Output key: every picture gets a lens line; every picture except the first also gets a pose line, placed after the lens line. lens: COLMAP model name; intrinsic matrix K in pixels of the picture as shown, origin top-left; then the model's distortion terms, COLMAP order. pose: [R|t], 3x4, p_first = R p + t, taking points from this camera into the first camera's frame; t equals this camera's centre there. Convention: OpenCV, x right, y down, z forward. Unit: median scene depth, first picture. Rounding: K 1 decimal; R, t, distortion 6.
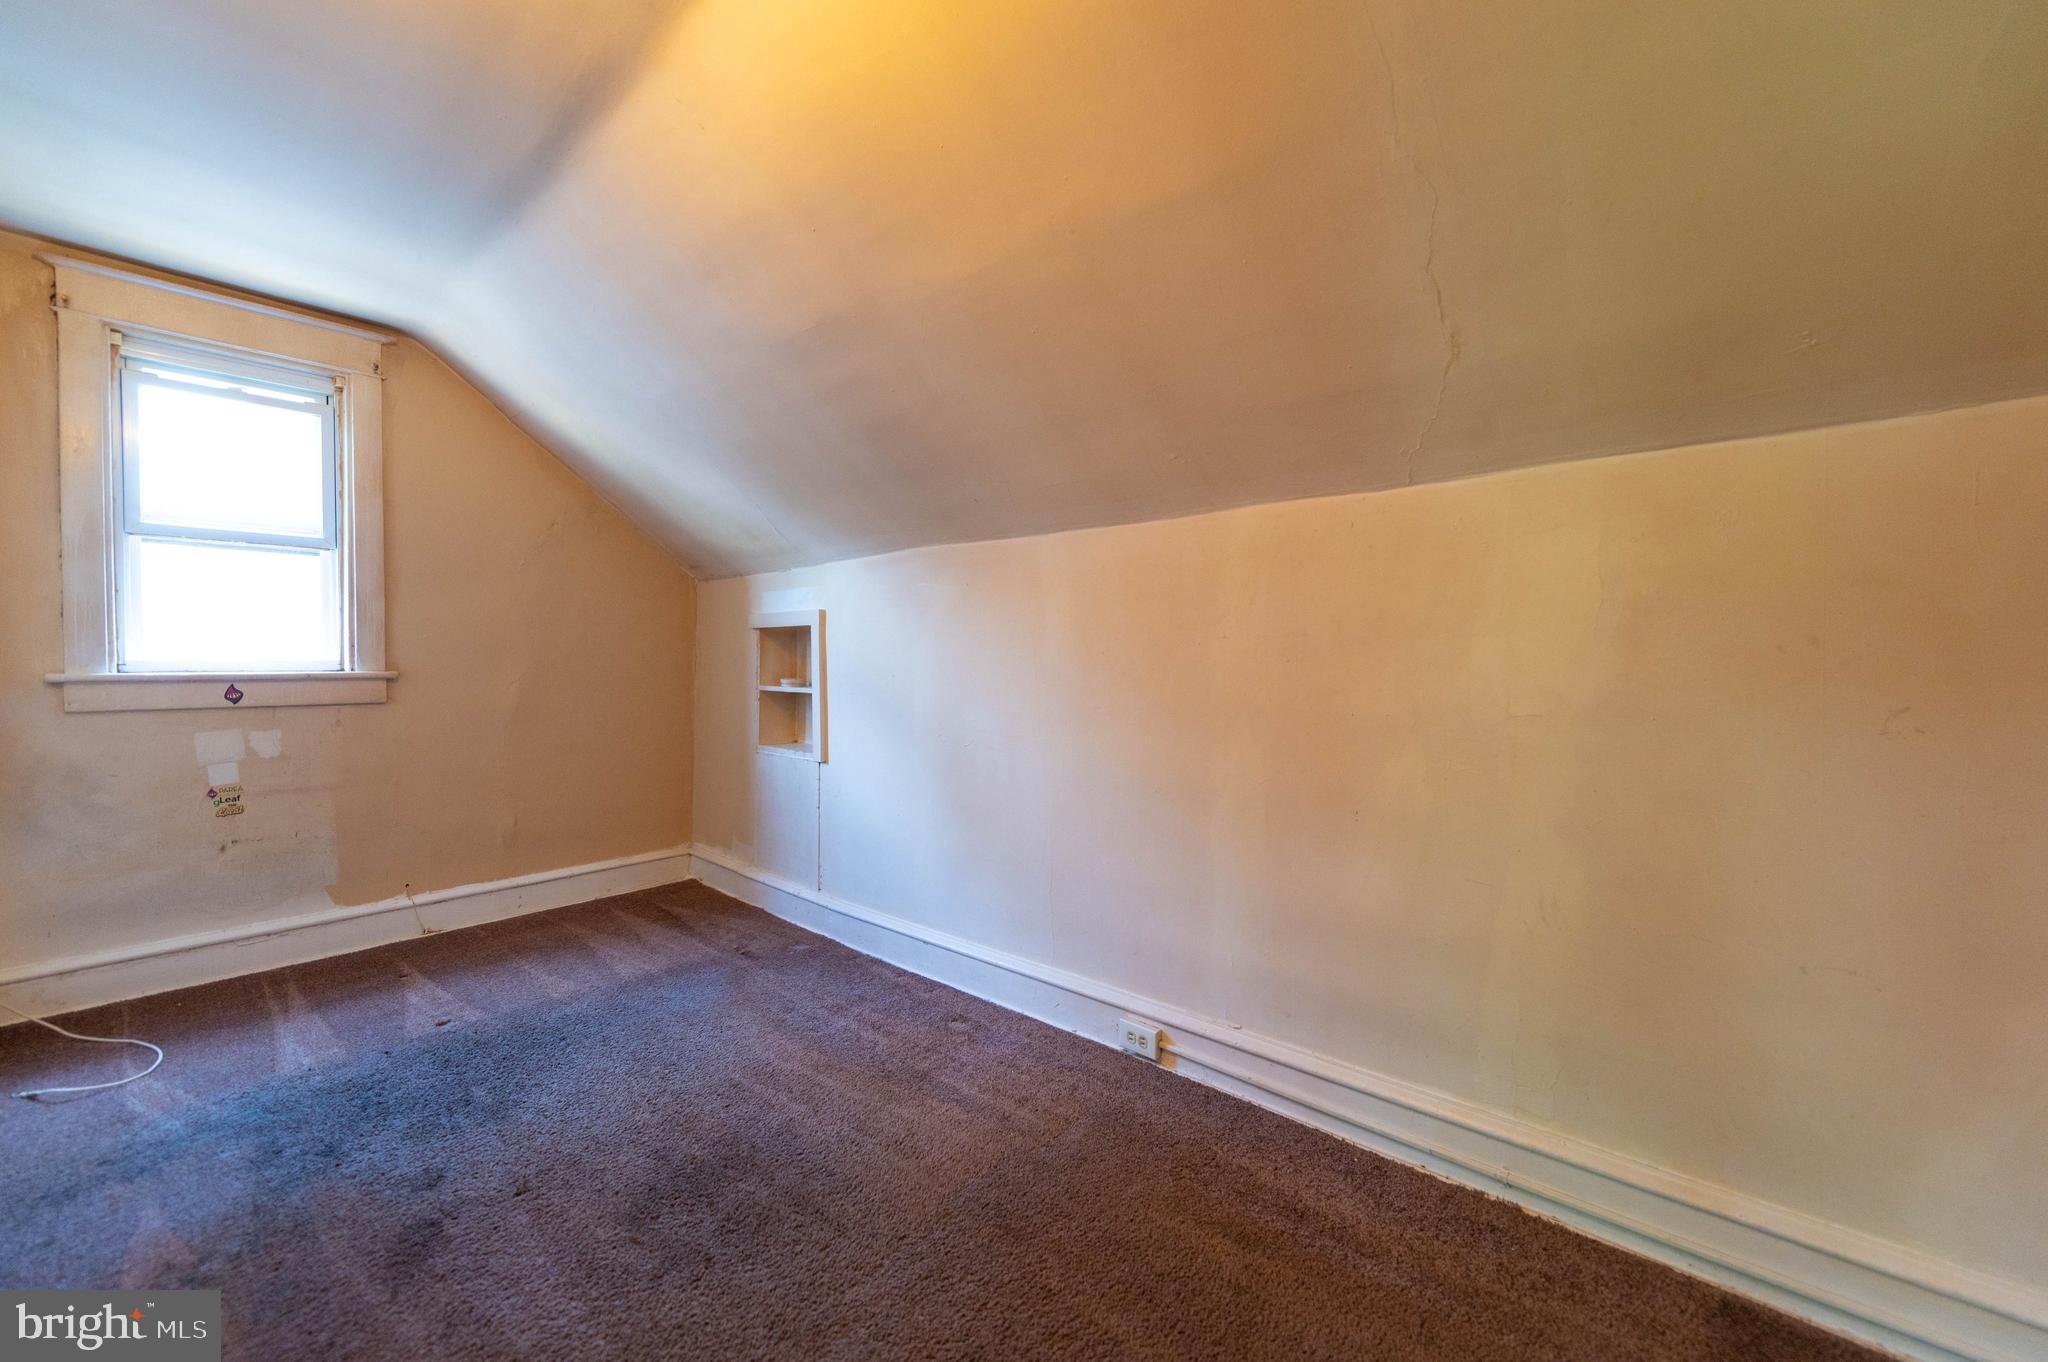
lens RADIAL K [[802.3, 0, 1033.6], [0, 802.3, 675.1], [0, 0, 1]] dist [0.018790, -0.005563]
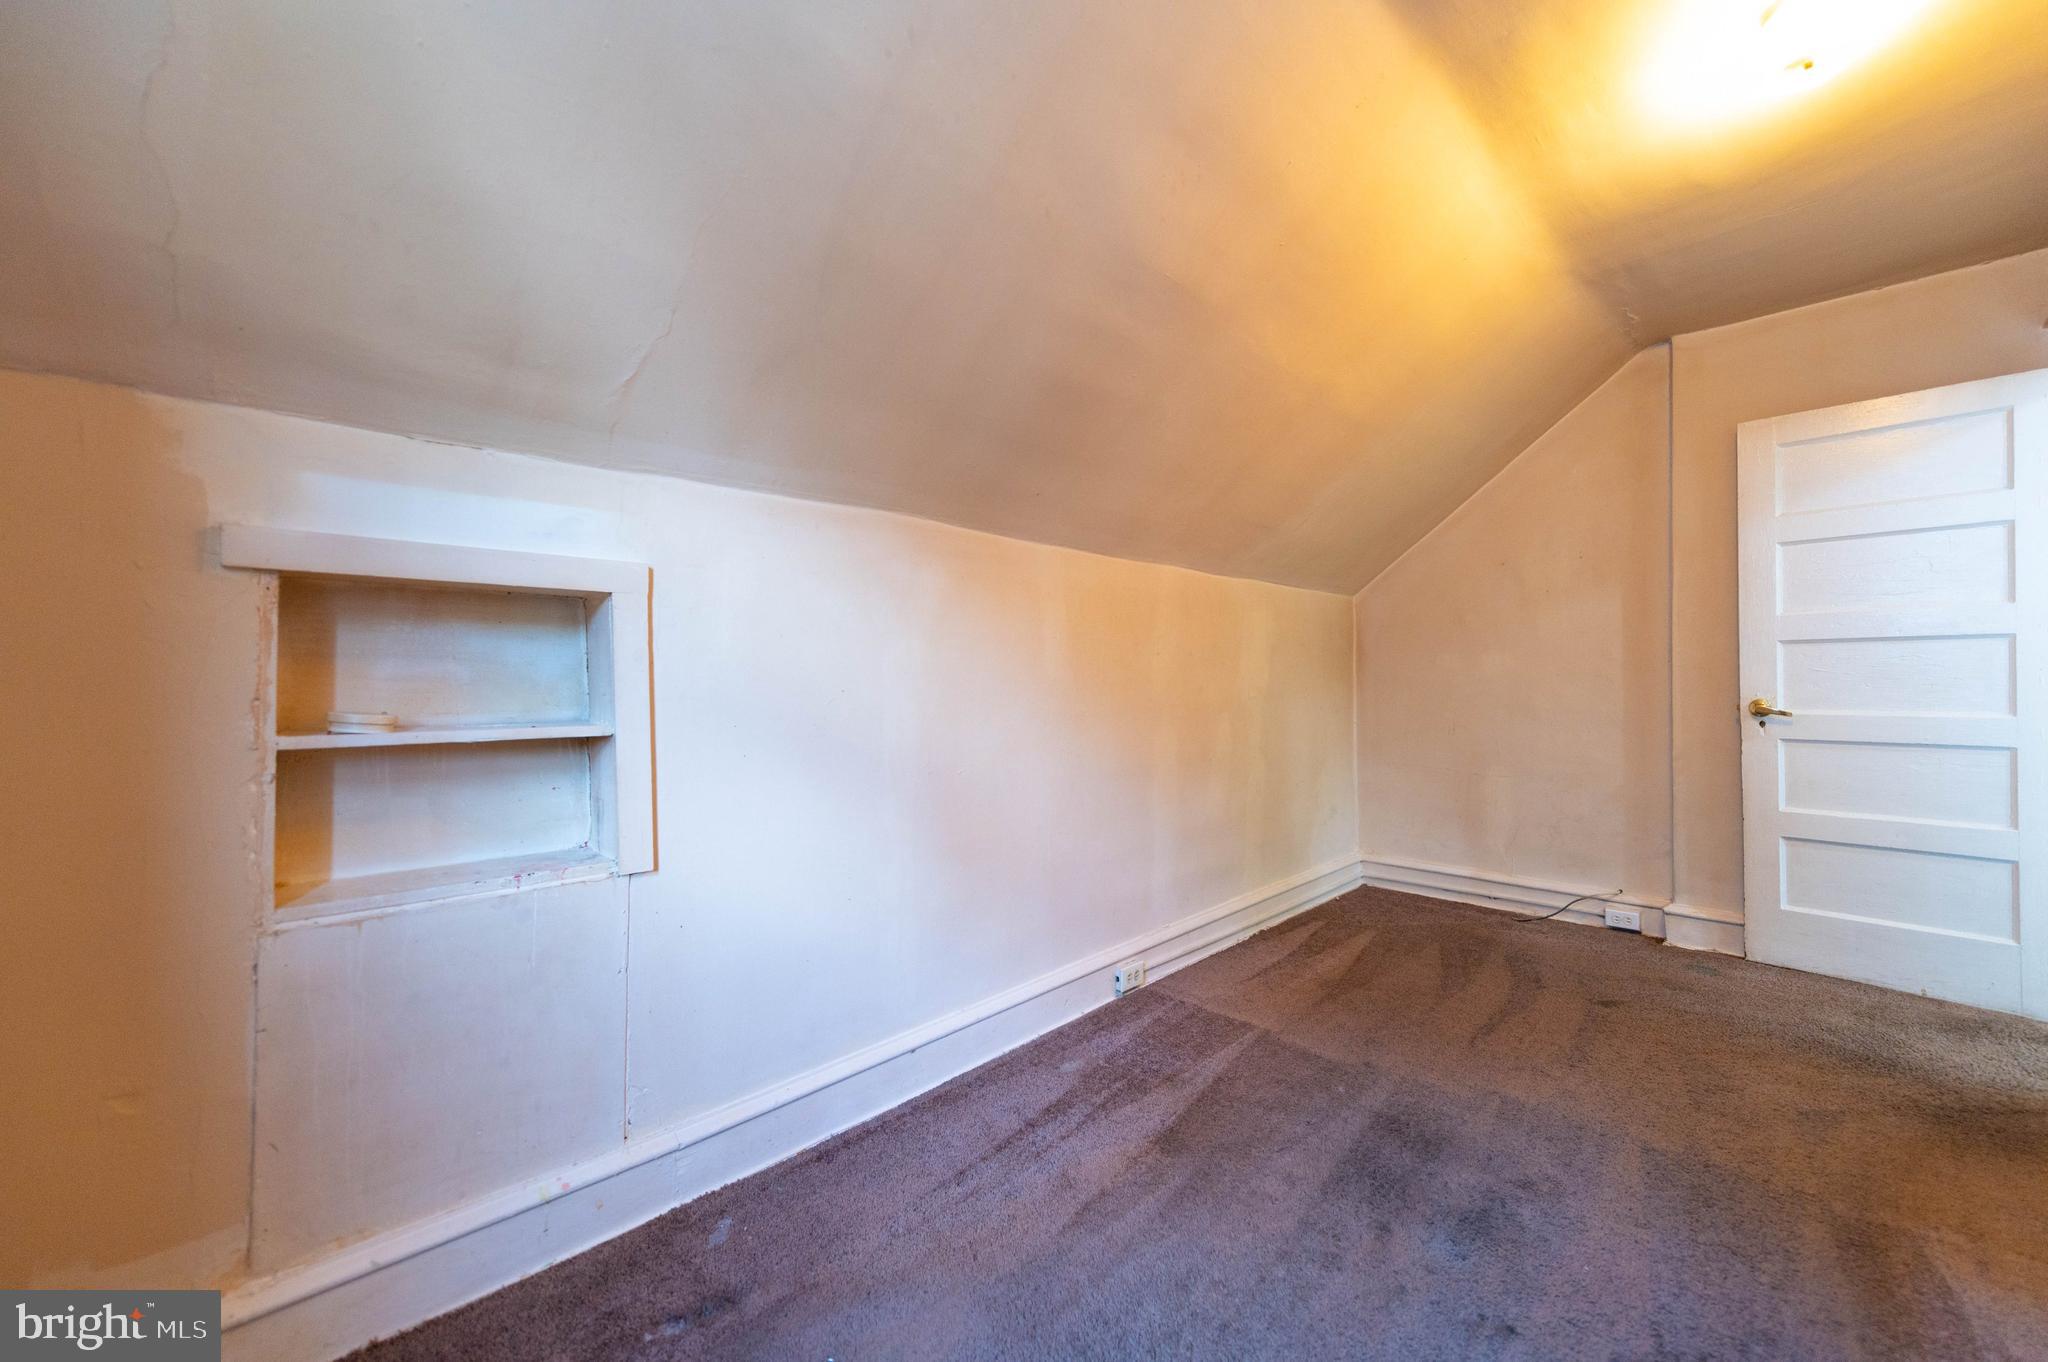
lens RADIAL K [[802.3, 0, 1033.6], [0, 802.3, 675.1], [0, 0, 1]] dist [0.018790, -0.005563]
pose [[0.046021, -0.001585, 0.998939, -0.848155], [0.015228, 0.999884, 0.000885, -0.011137], [-0.998824, 0.015171, 0.046039, 0.828729]]
